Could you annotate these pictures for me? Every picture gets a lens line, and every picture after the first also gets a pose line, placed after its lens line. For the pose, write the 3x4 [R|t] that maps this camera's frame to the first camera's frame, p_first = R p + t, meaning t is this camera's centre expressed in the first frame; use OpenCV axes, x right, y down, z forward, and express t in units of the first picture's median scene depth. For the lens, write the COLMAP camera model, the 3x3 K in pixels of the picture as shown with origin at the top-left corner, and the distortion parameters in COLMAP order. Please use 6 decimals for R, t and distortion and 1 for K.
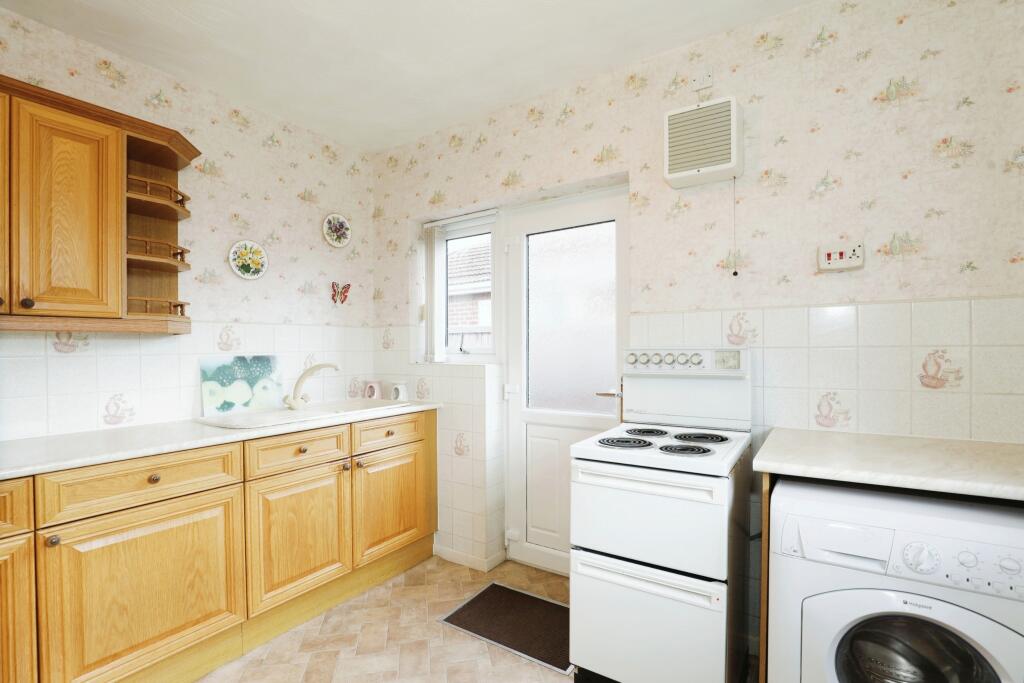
lens RADIAL K [[473.3, 0, 508.3], [0, 473.3, 345.8], [0, 0, 1]] dist [-0.027482, 0.002190]
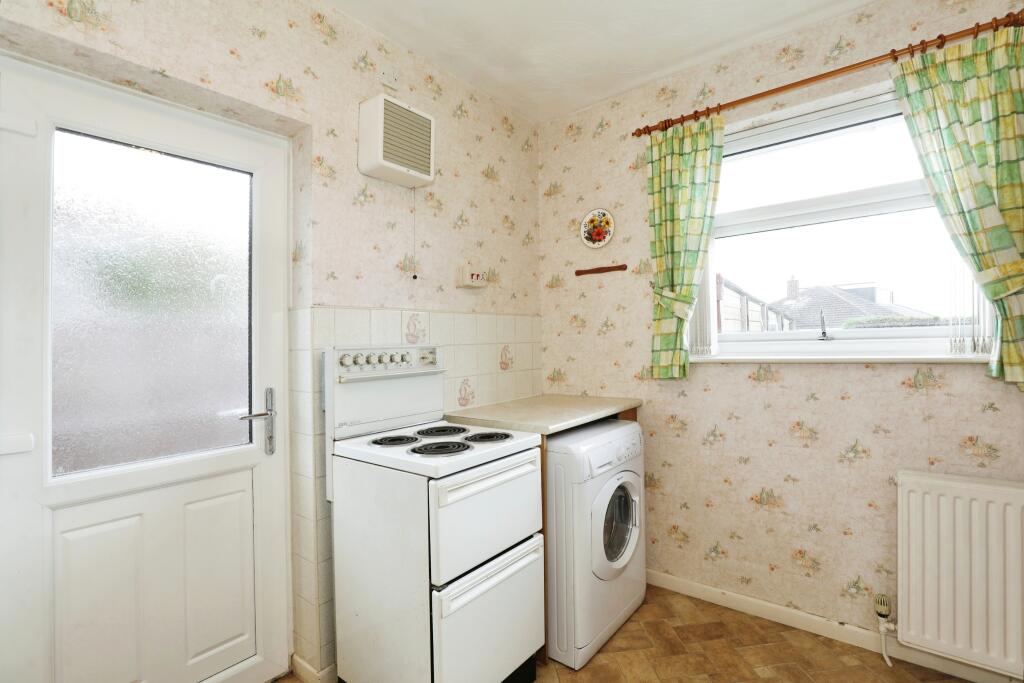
lens RADIAL K [[473.3, 0, 508.0], [0, 473.3, 337.9], [0, 0, 1]] dist [-0.027482, 0.002190]
pose [[0.089971, 0.014811, 0.995834, -0.576207], [0.019126, 0.999679, -0.016596, 0.007439], [-0.995761, 0.020539, 0.089659, 0.699569]]
